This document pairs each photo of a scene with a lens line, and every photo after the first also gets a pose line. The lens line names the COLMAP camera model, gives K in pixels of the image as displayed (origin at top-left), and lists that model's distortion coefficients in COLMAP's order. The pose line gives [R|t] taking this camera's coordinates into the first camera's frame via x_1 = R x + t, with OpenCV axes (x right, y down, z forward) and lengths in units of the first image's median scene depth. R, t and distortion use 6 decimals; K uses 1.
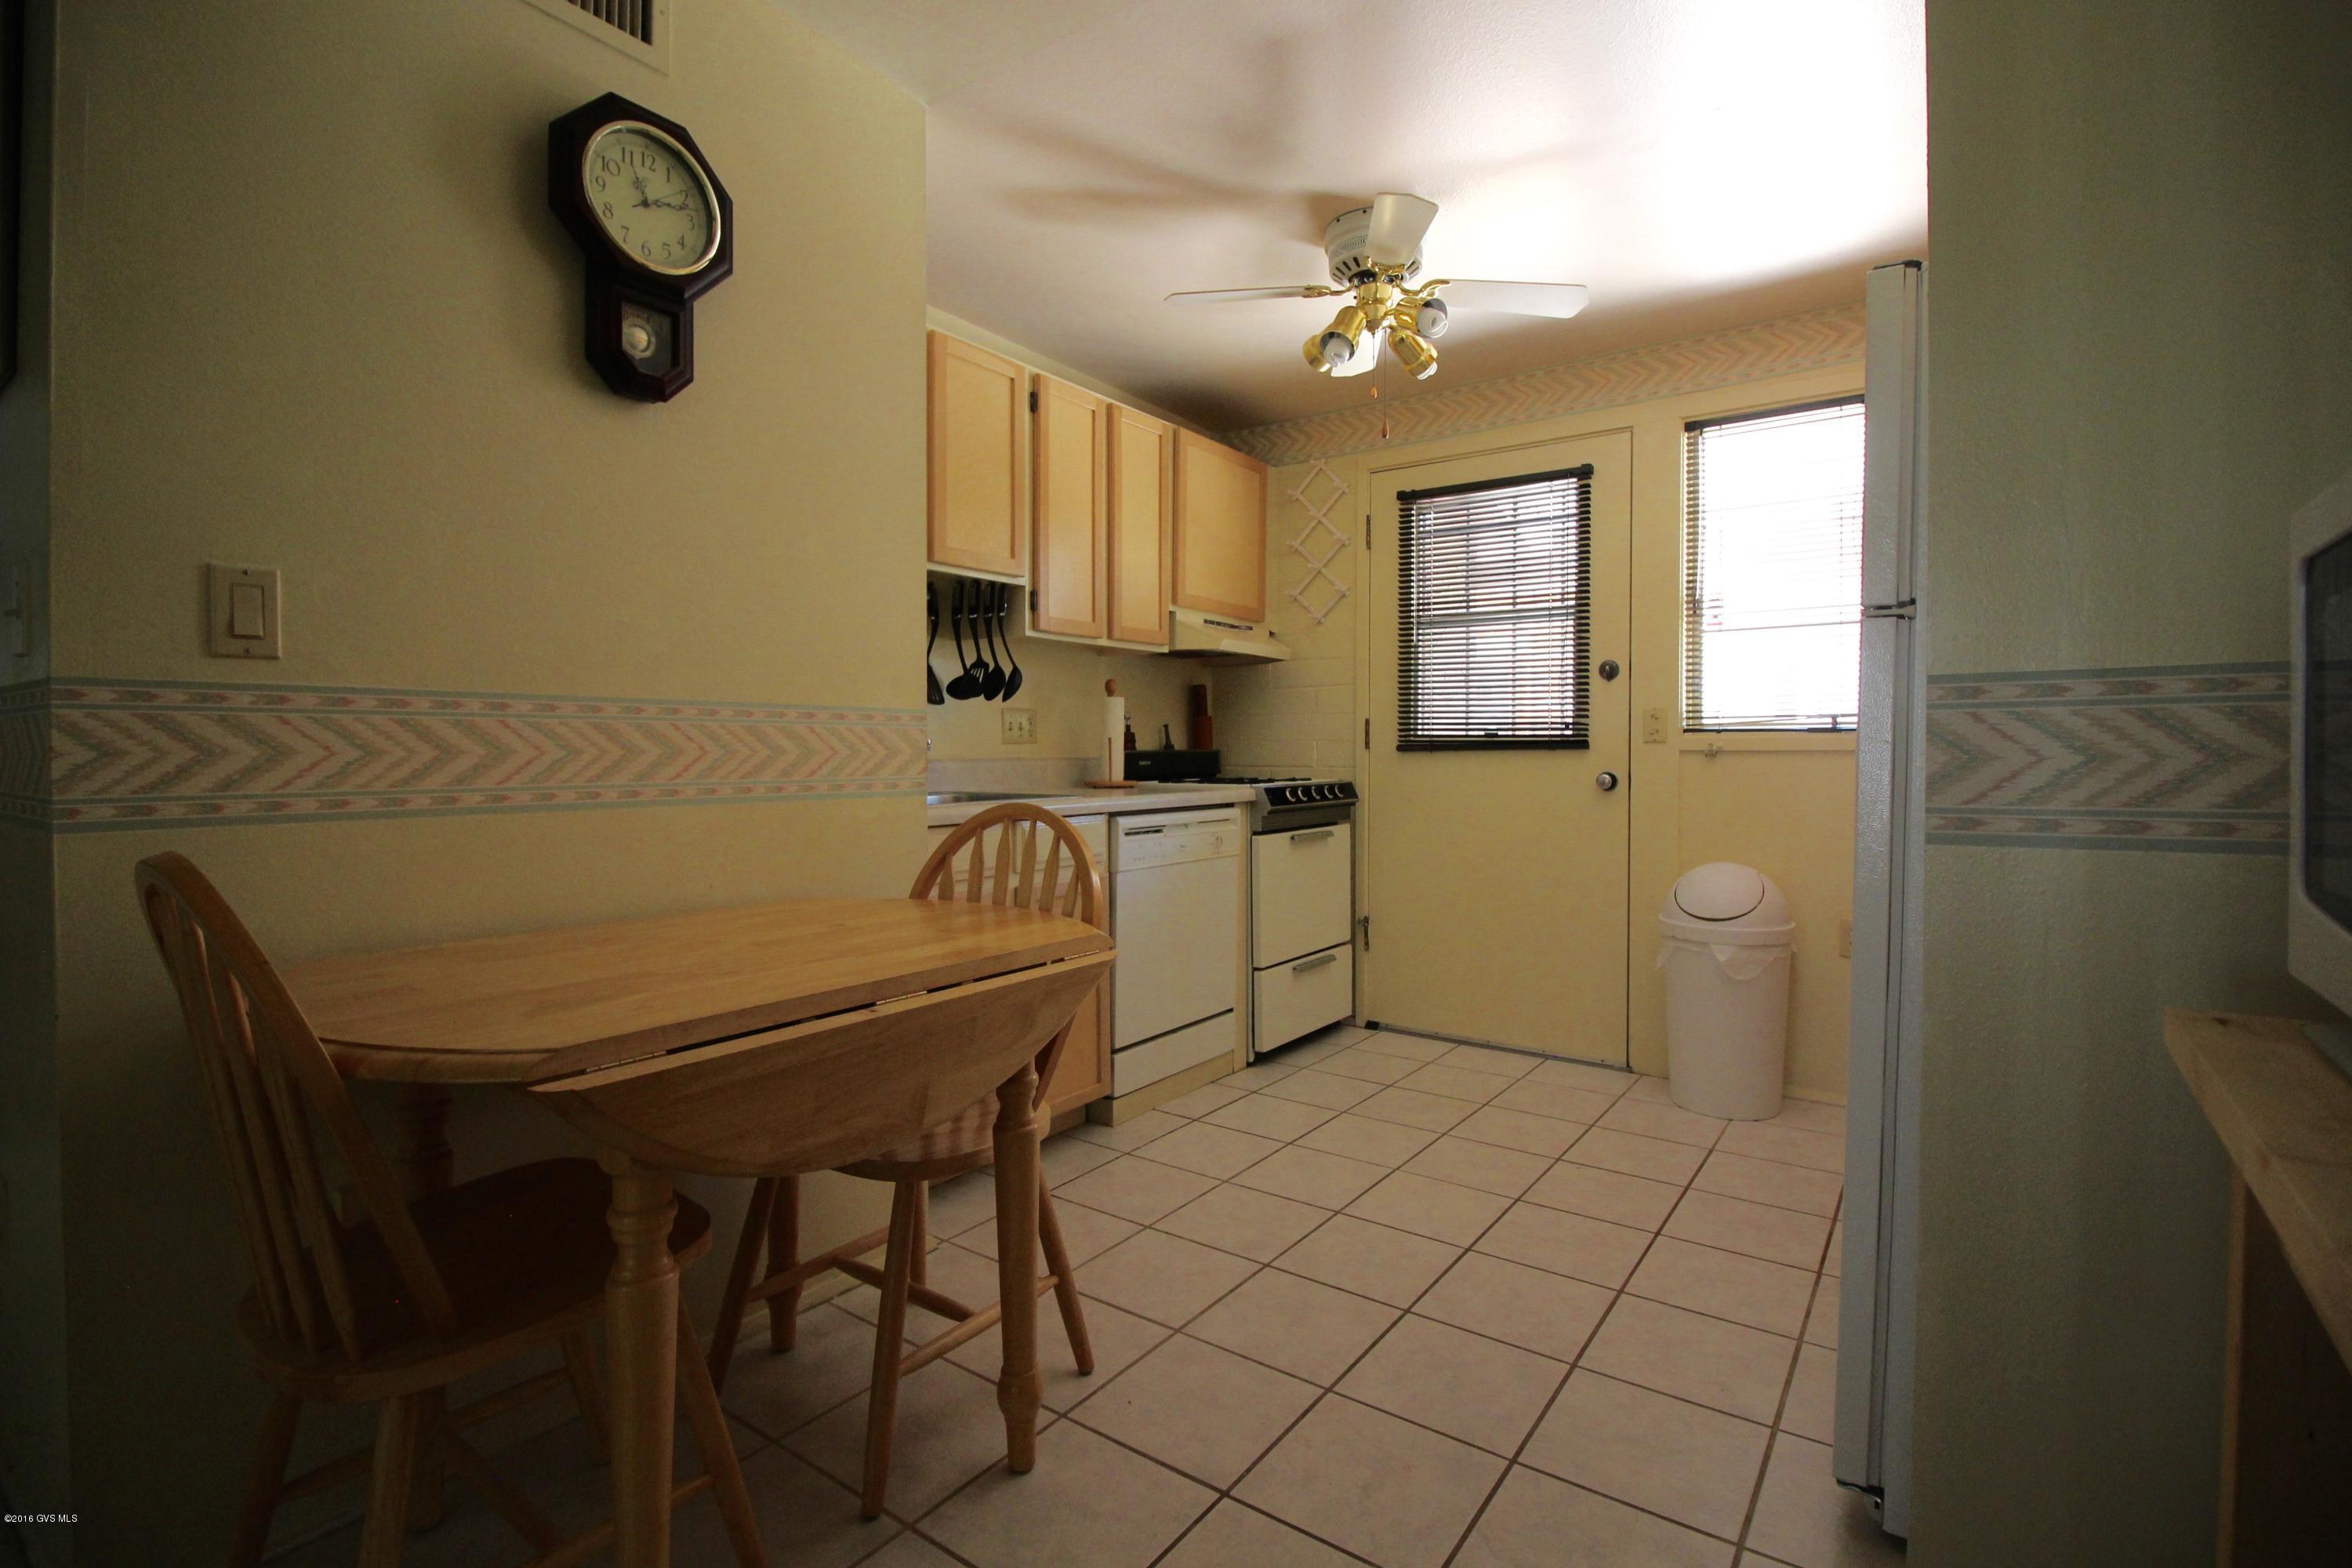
lens RADIAL K [[1091.3, 0, 1180.7], [0, 1091.3, 773.4], [0, 0, 1]] dist [-0.017256, -0.002233]
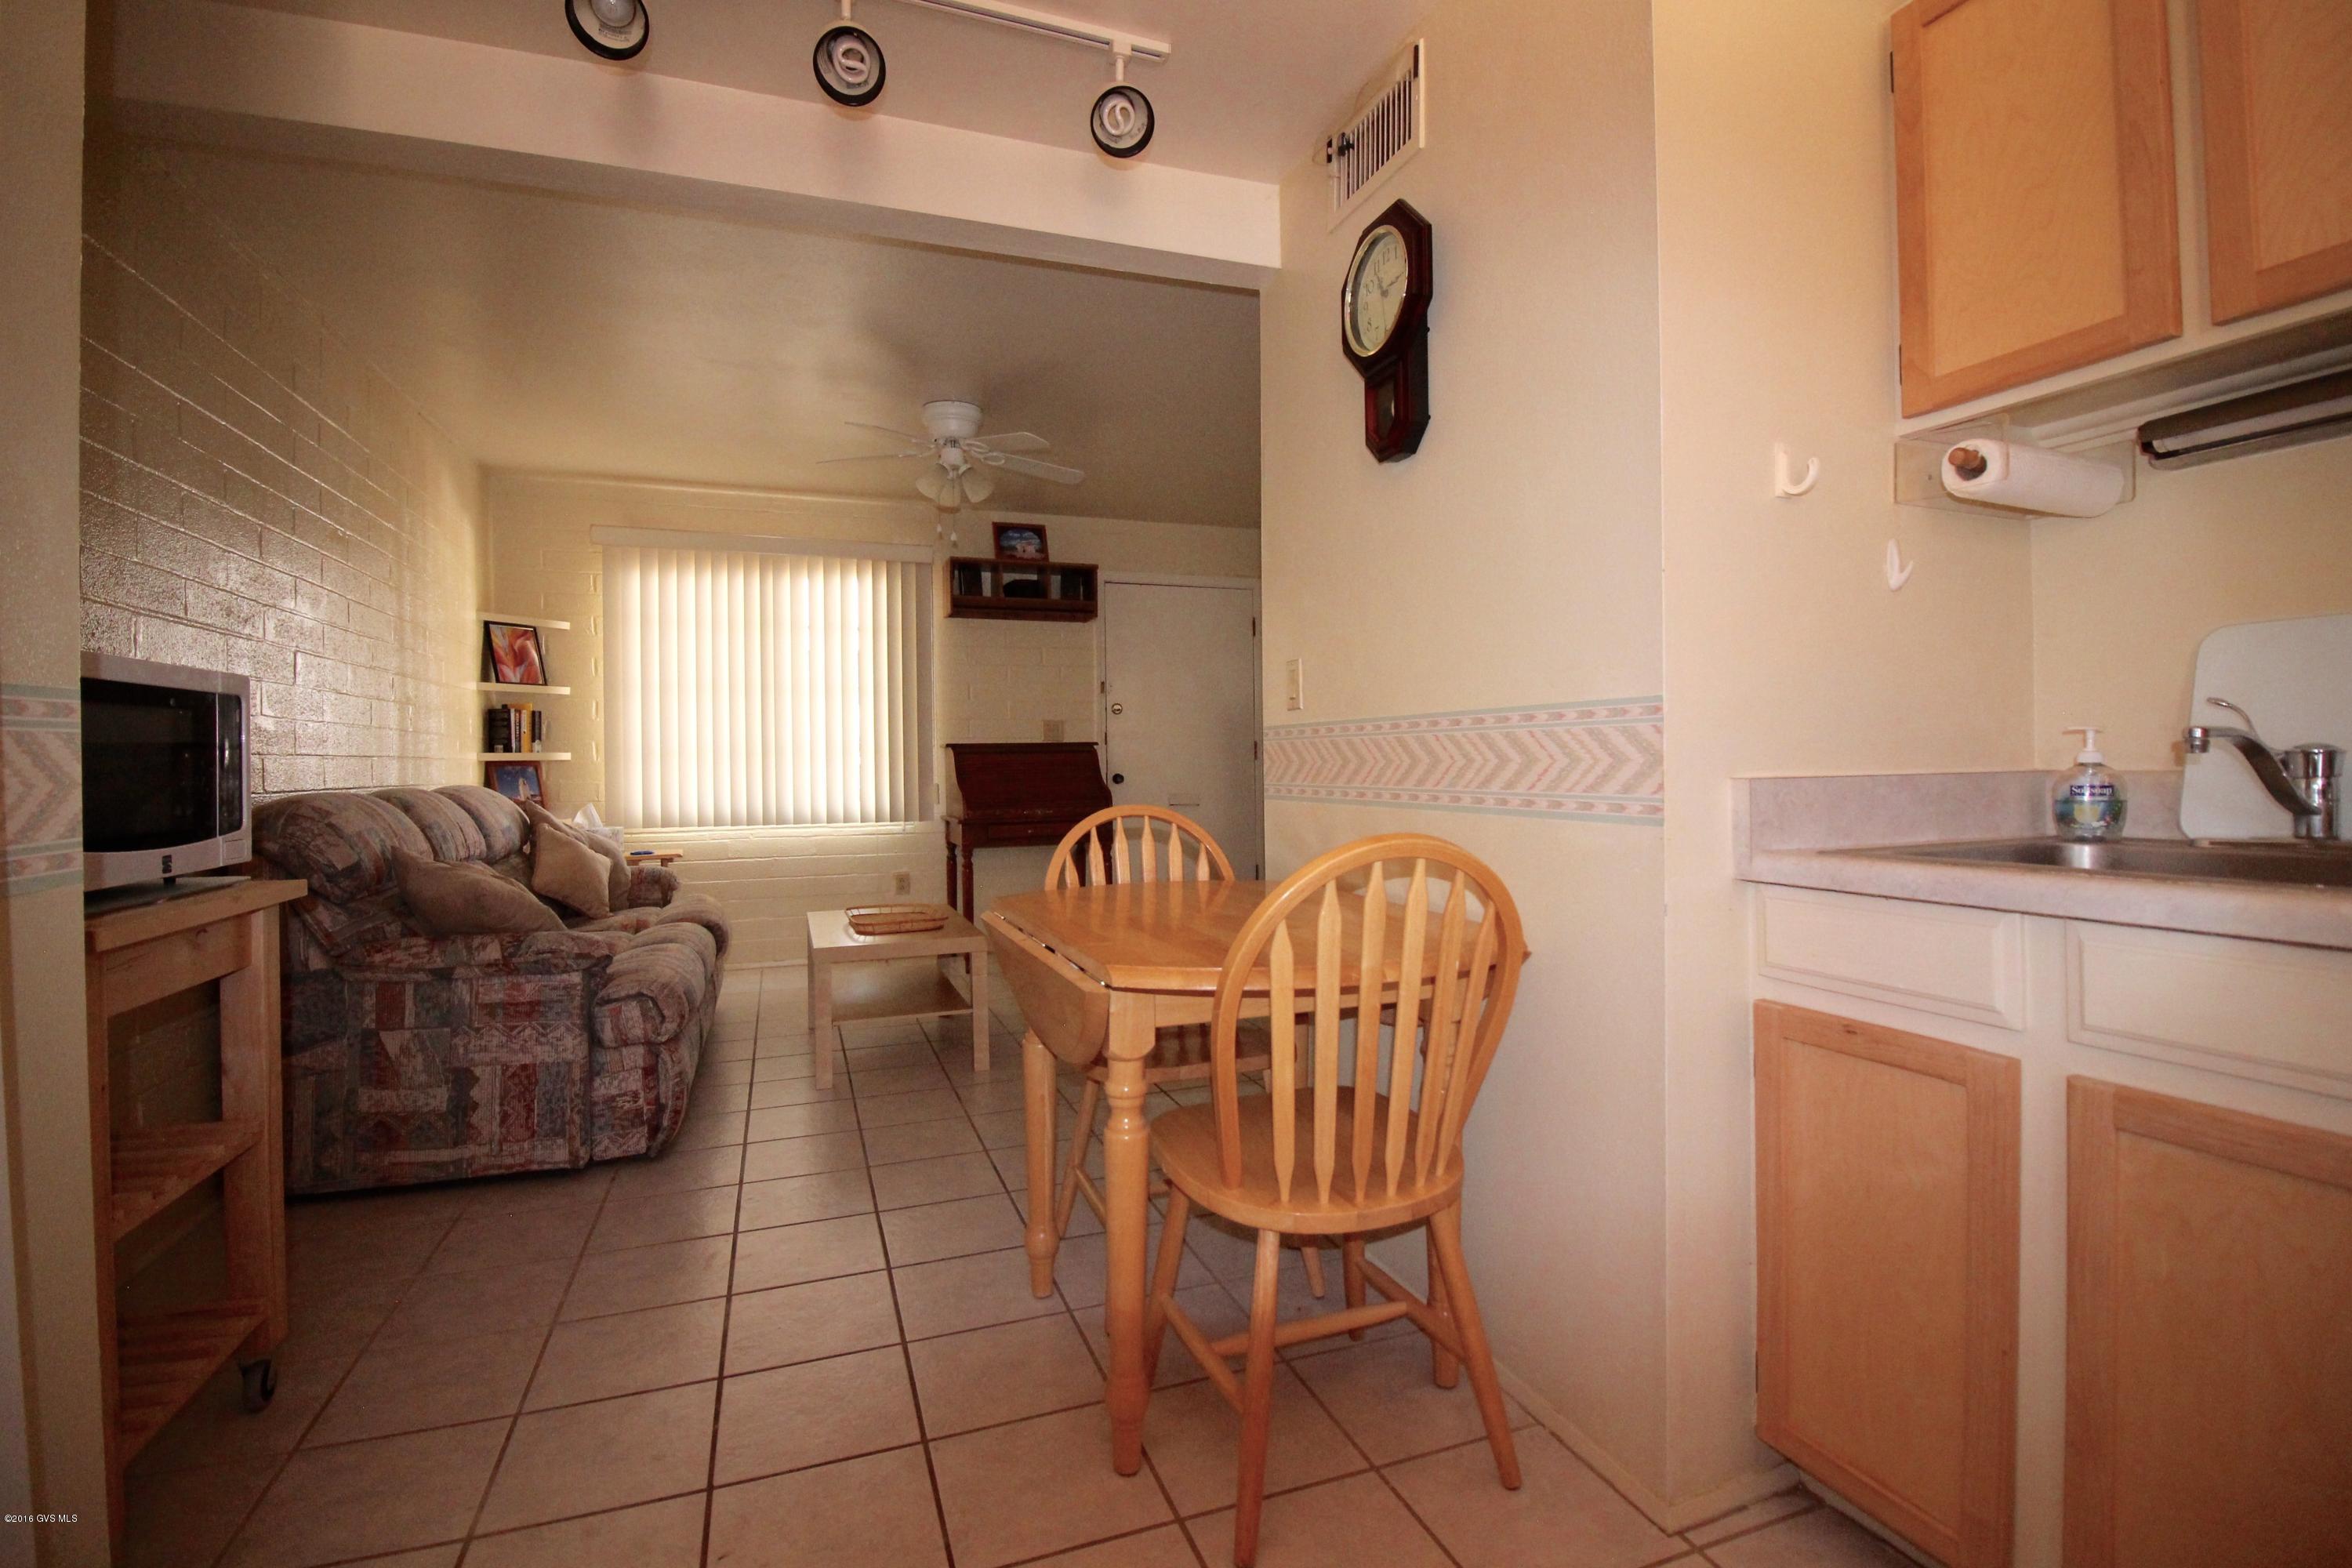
lens RADIAL K [[1091.3, 0, 1184.2], [0, 1091.3, 759.3], [0, 0, 1]] dist [-0.017256, -0.002233]
pose [[-0.556988, 0.004126, -0.830510, 0.547285], [-0.007304, 0.999925, 0.009867, -0.028762], [0.830488, 0.011562, -0.556916, 1.327783]]
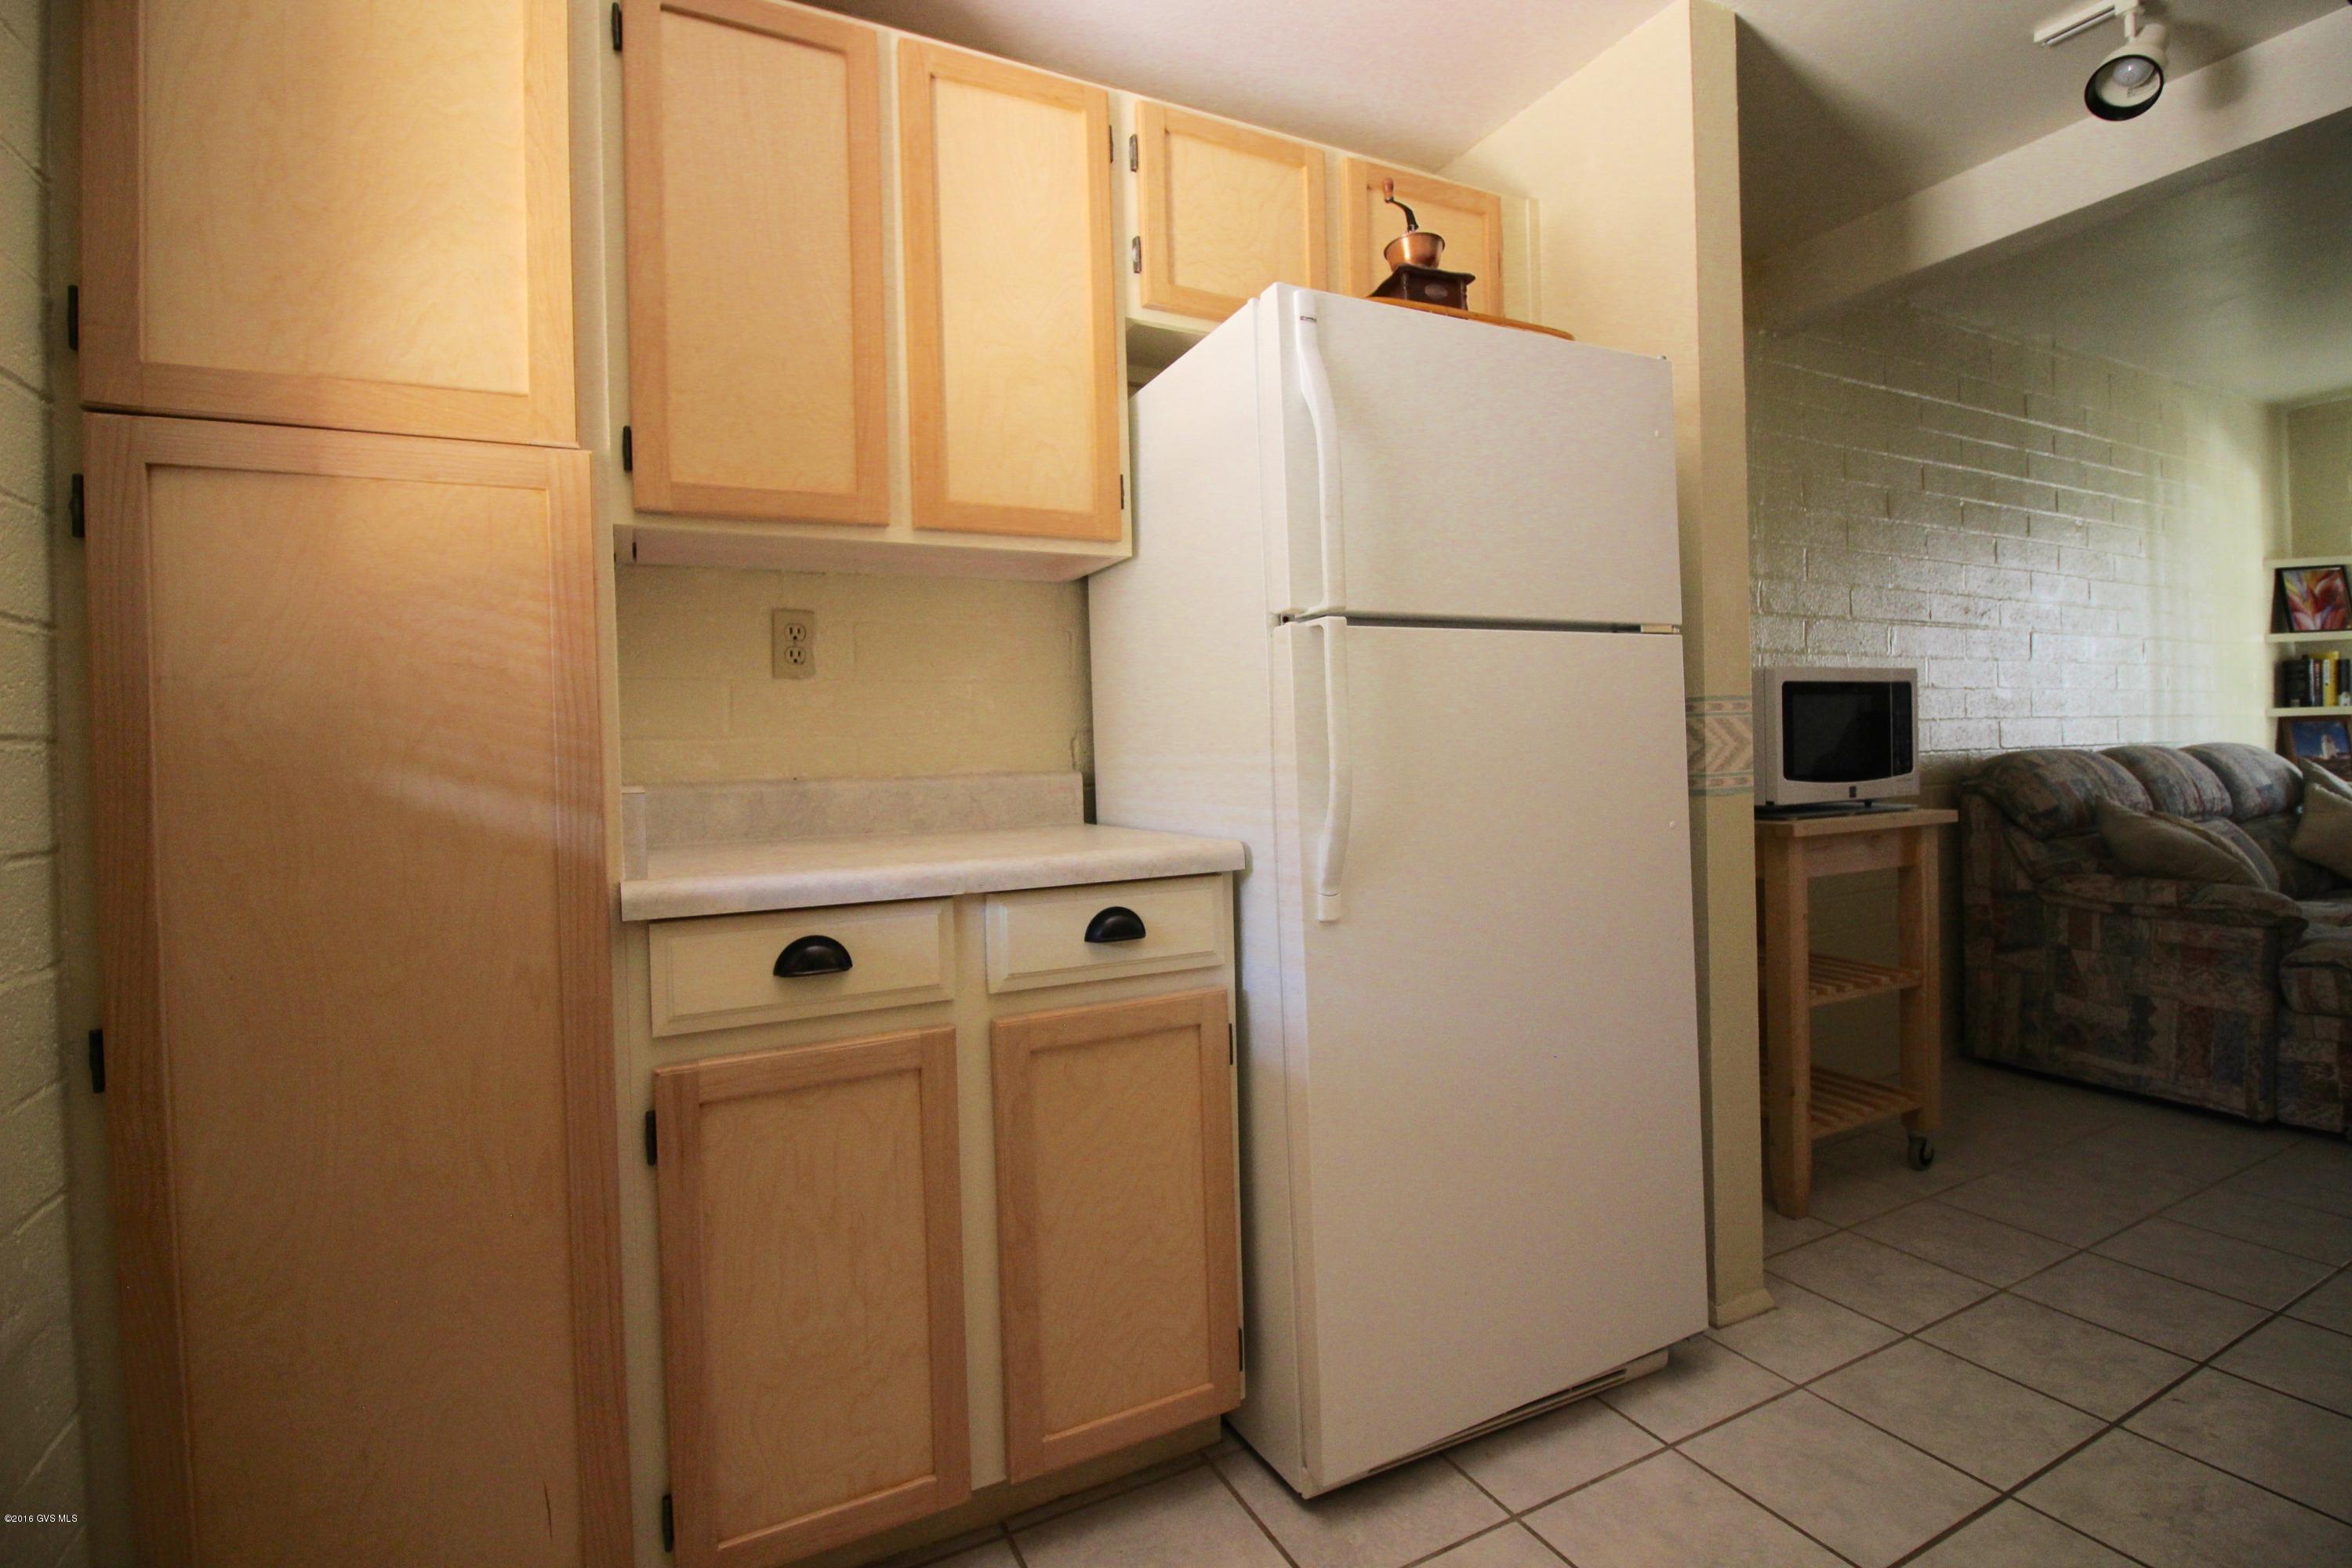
lens RADIAL K [[1091.3, 0, 1215.4], [0, 1091.3, 766.2], [0, 0, 1]] dist [-0.017256, -0.002233]
pose [[-0.897329, 0.013638, 0.441152, 0.413519], [0.032402, 0.998861, 0.035027, -0.038791], [-0.440172, 0.045725, -0.896748, 1.769759]]
